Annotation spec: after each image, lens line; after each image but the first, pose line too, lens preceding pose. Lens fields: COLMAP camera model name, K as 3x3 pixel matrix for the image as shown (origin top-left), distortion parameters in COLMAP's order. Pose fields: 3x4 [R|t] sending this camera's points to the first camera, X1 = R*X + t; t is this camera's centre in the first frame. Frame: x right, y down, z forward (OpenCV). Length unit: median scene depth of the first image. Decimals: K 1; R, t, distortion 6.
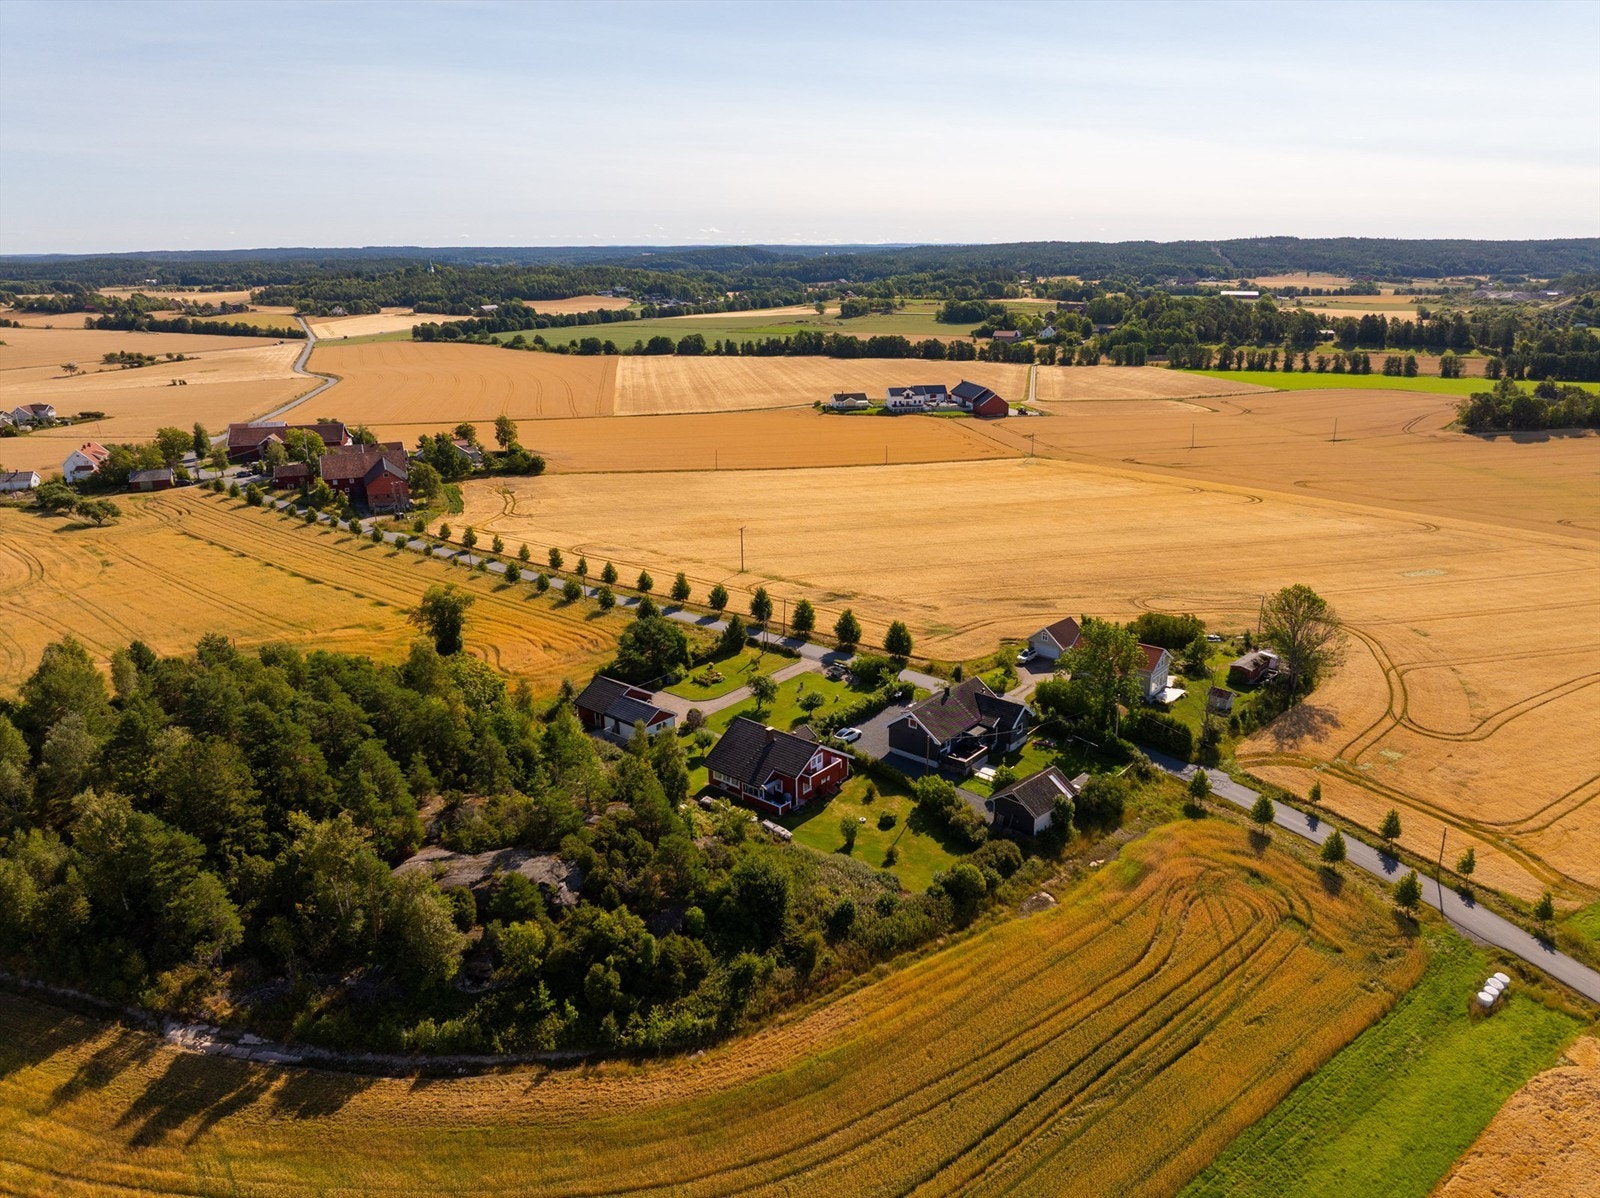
lens RADIAL K [[1141.3, 0, 800.0], [0, 1141.3, 599.0], [0, 0, 1]] dist [-0.041286, -0.000439]
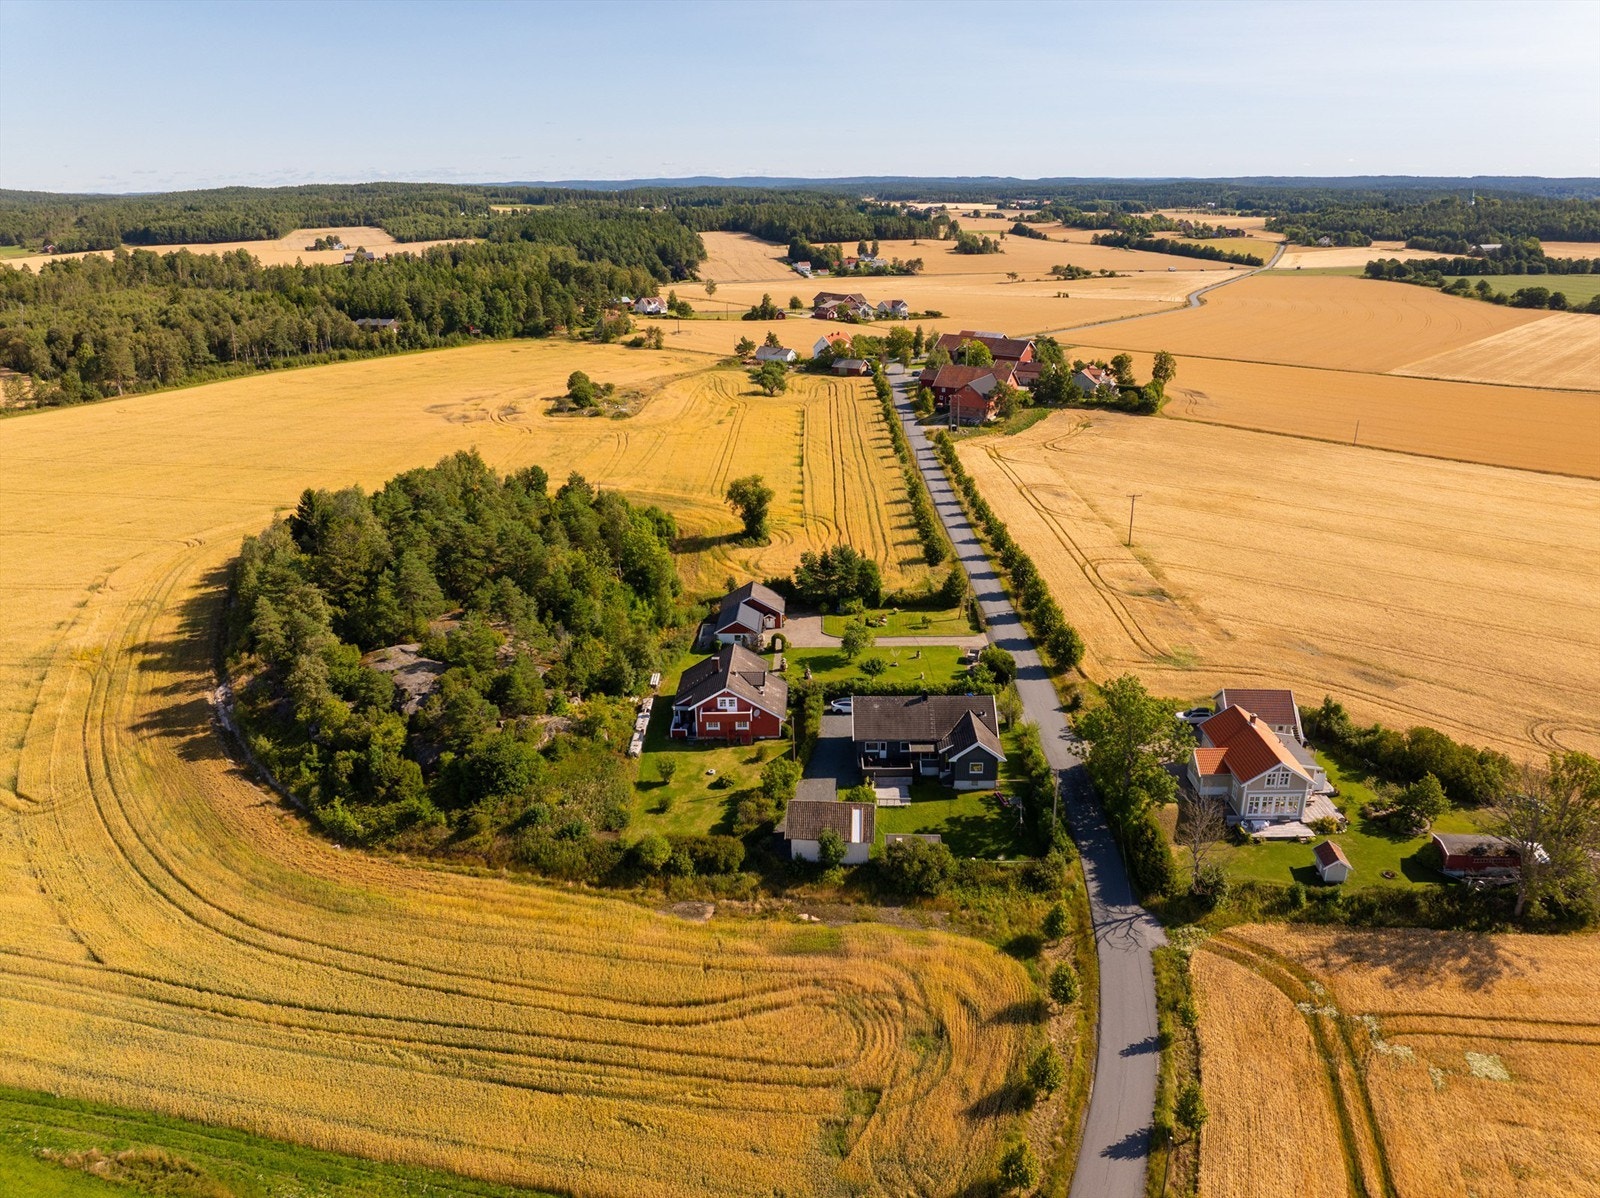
lens RADIAL K [[1136.6, 0, 803.9], [0, 1136.6, 567.6], [0, 0, 1]] dist [-0.042528, 0.003756]
pose [[0.627599, 0.250627, -0.737092, 0.341464], [-0.224926, 0.964764, 0.136527, -0.054486], [0.745337, 0.080107, 0.661858, 0.179720]]
